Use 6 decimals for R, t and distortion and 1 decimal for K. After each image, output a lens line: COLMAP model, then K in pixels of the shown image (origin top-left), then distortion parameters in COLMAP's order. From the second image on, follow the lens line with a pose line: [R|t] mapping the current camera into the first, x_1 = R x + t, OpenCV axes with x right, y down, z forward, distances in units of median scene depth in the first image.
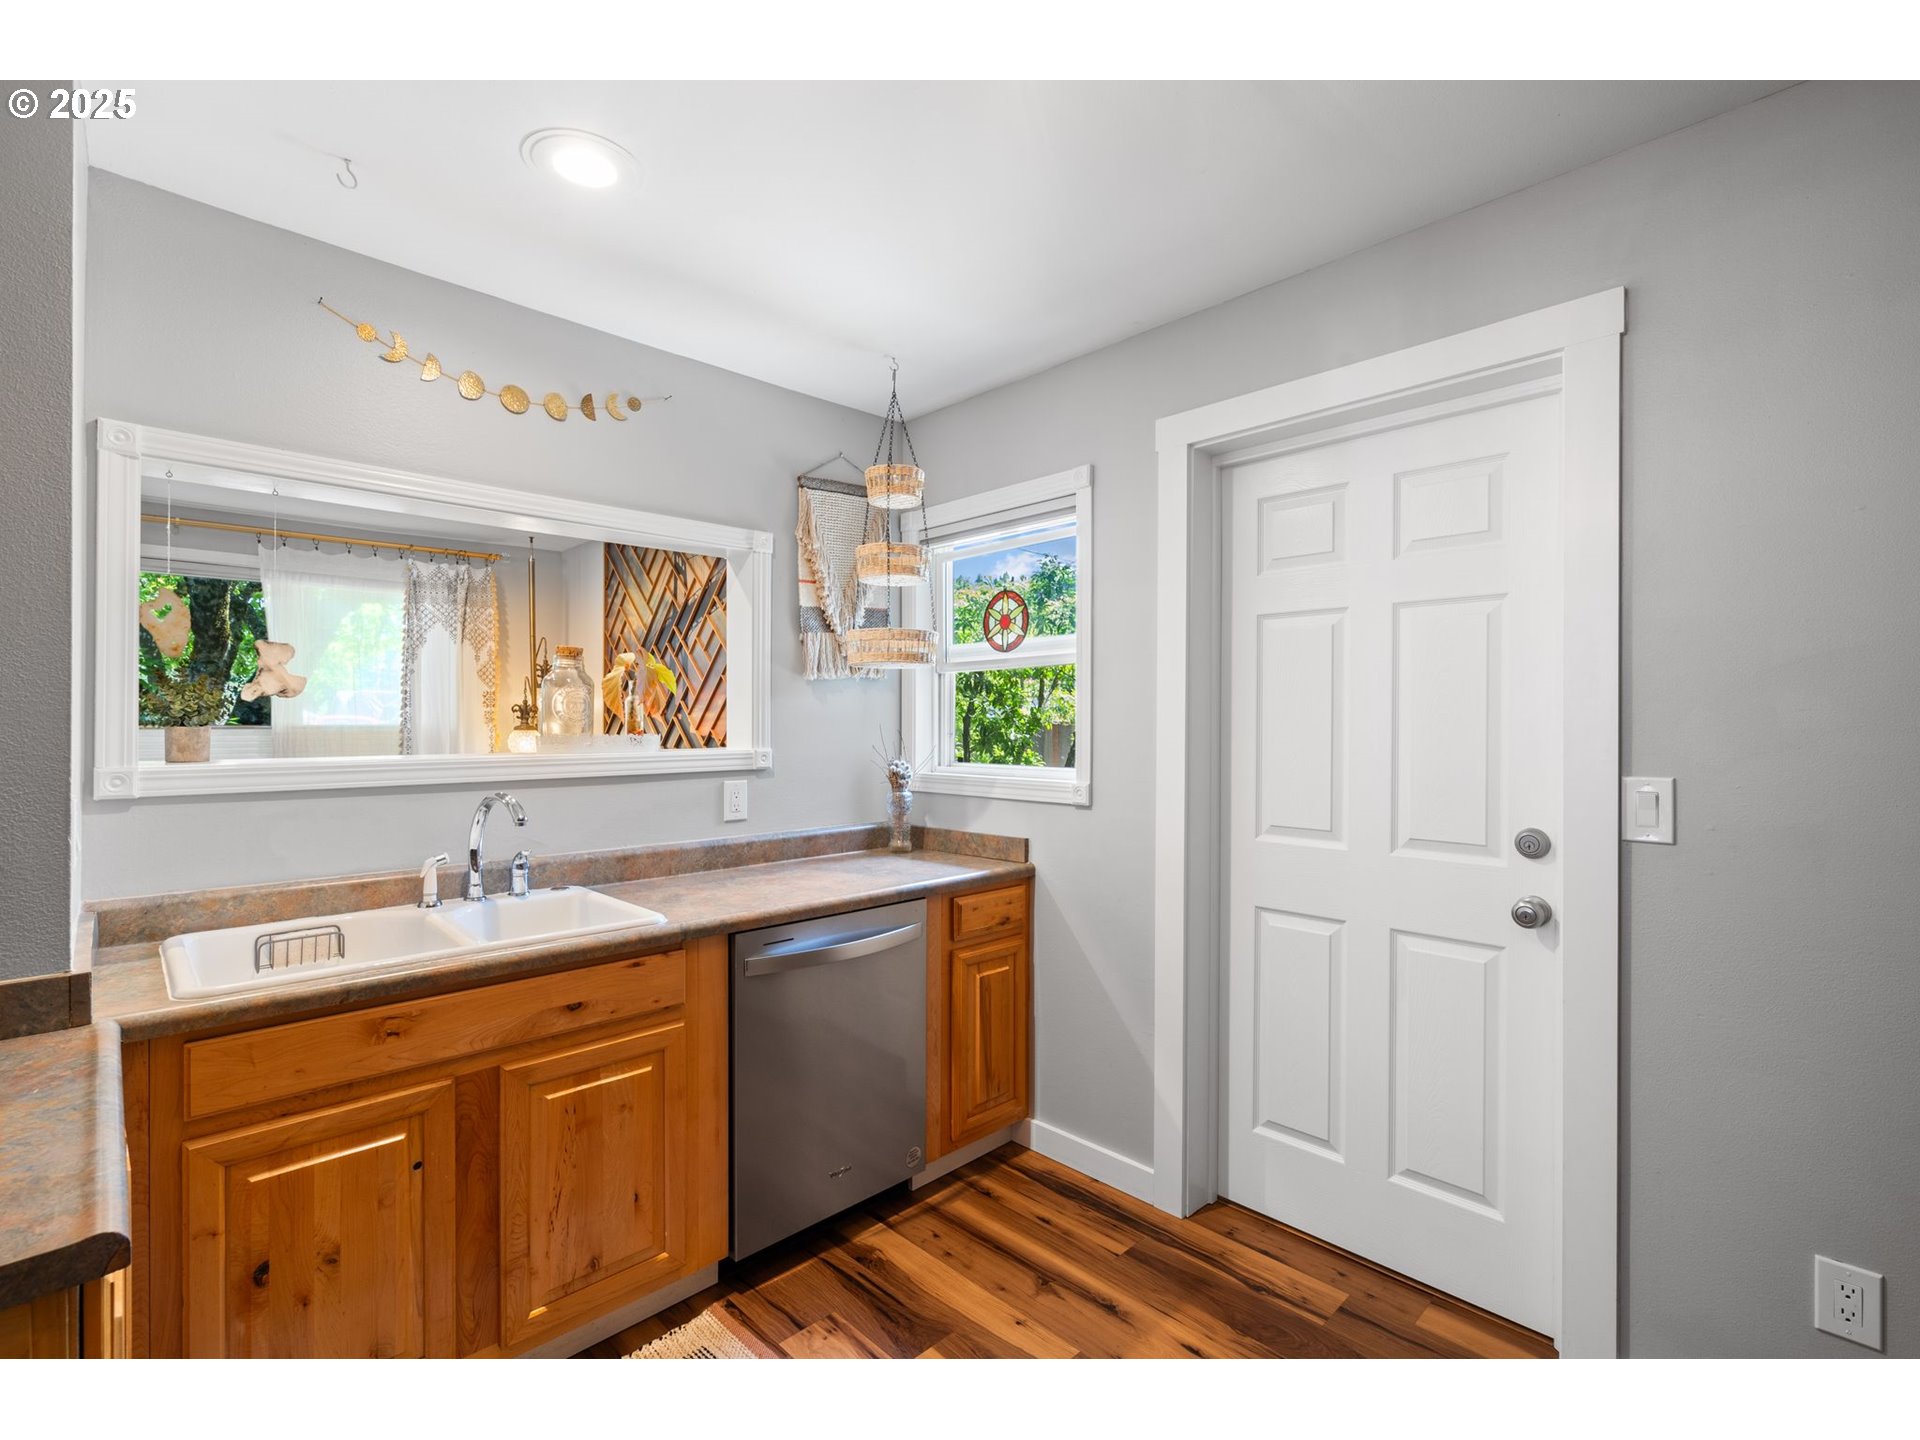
lens RADIAL K [[883.8, 0, 959.5], [0, 883.8, 721.3], [0, 0, 1]] dist [-0.000864, 0.000485]
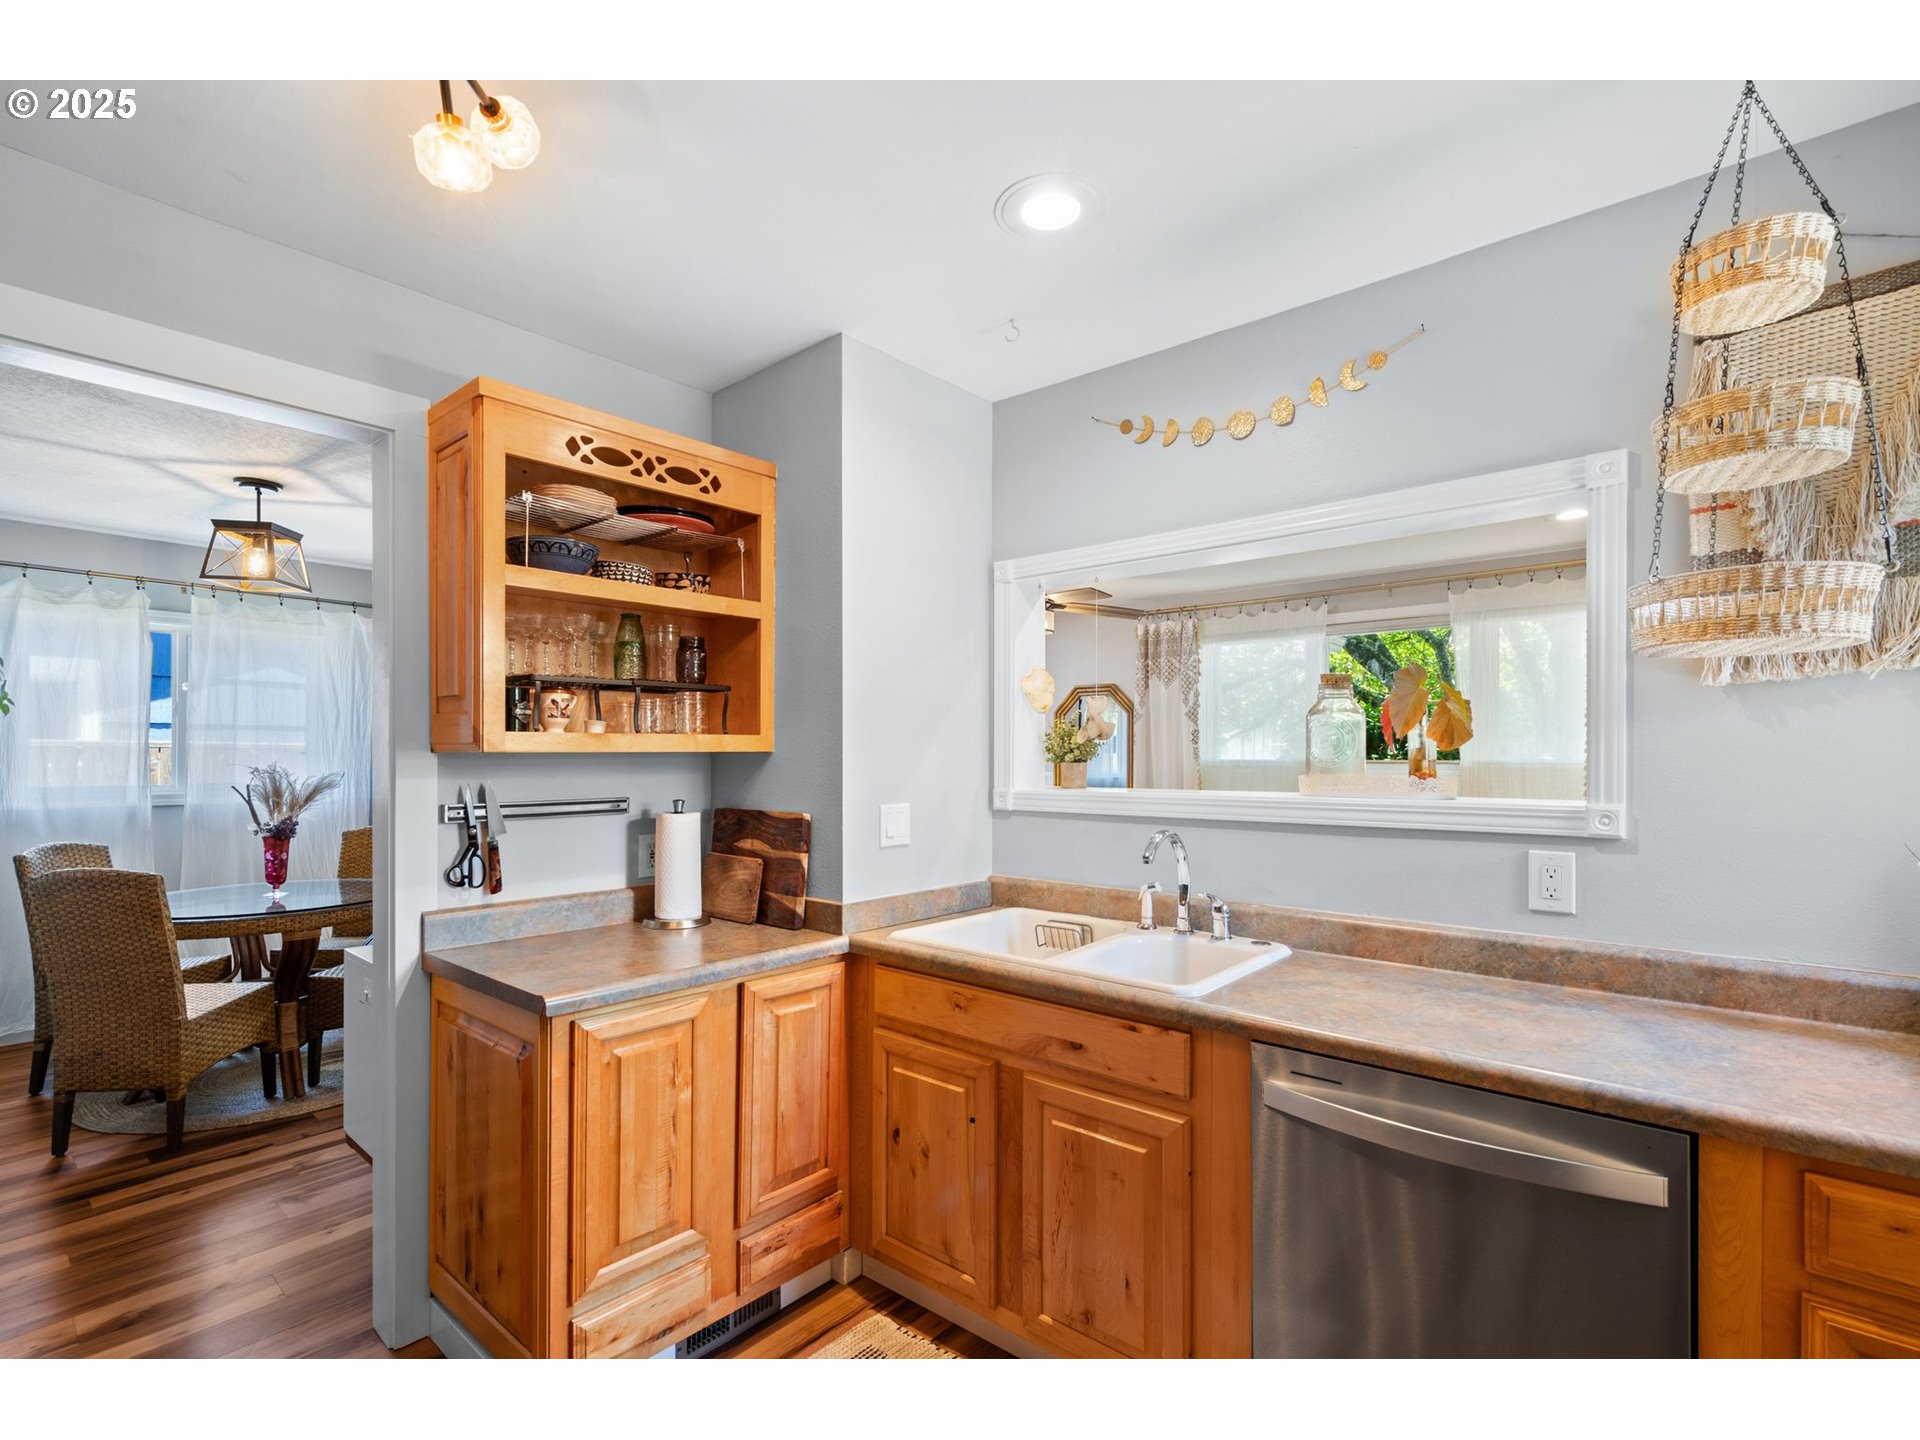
lens RADIAL K [[883.8, 0, 946.3], [0, 883.8, 755.1], [0, 0, 1]] dist [-0.000864, 0.000485]
pose [[0.089535, -0.000940, -0.995983, 0.451910], [0.000504, 0.999999, -0.000898, -0.004690], [0.995984, -0.000421, 0.089536, 0.628150]]
